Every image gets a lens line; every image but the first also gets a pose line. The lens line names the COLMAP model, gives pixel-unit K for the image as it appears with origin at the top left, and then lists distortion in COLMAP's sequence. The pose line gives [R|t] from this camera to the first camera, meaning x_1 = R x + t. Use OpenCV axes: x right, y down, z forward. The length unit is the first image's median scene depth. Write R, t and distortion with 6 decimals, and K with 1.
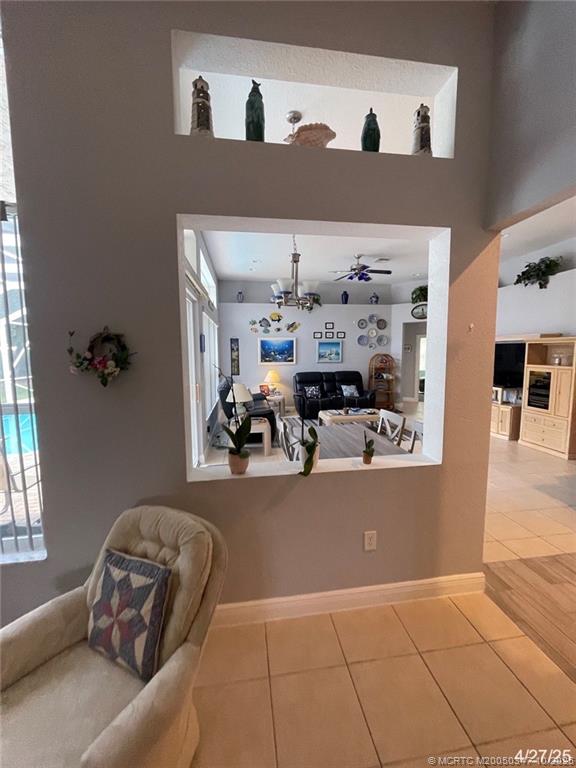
lens RADIAL K [[308.6, 0, 288.7], [0, 308.6, 383.2], [0, 0, 1]] dist [-0.003990, 0.001136]
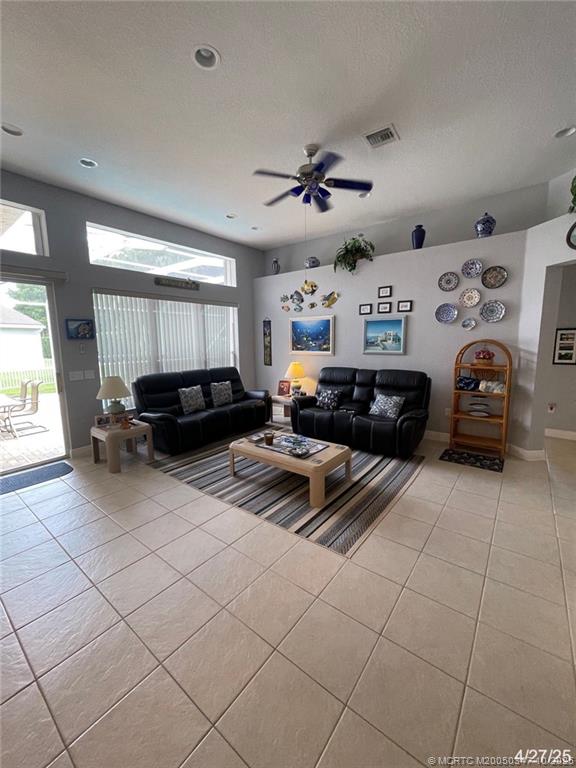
lens RADIAL K [[308.6, 0, 292.4], [0, 308.6, 381.8], [0, 0, 1]] dist [-0.003990, 0.001136]
pose [[0.700338, 0.099804, -0.706800, 0.455787], [-0.059260, 0.994888, 0.081766, -0.053196], [0.711347, -0.015379, 0.702672, 0.462554]]
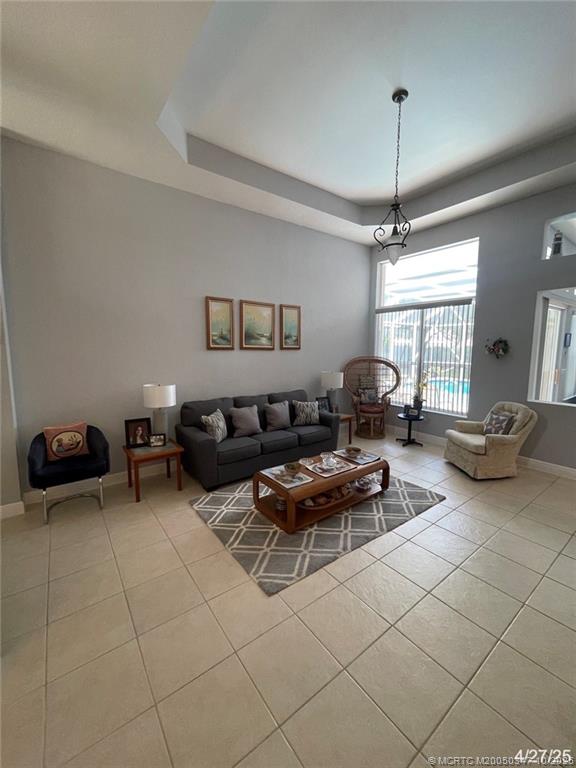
lens RADIAL K [[308.6, 0, 288.9], [0, 308.6, 379.1], [0, 0, 1]] dist [-0.003990, 0.001136]
pose [[0.475699, 0.107819, -0.872975, 0.182536], [-0.096143, 0.992886, 0.070239, 0.033572], [0.874338, 0.050518, 0.482681, -0.378063]]
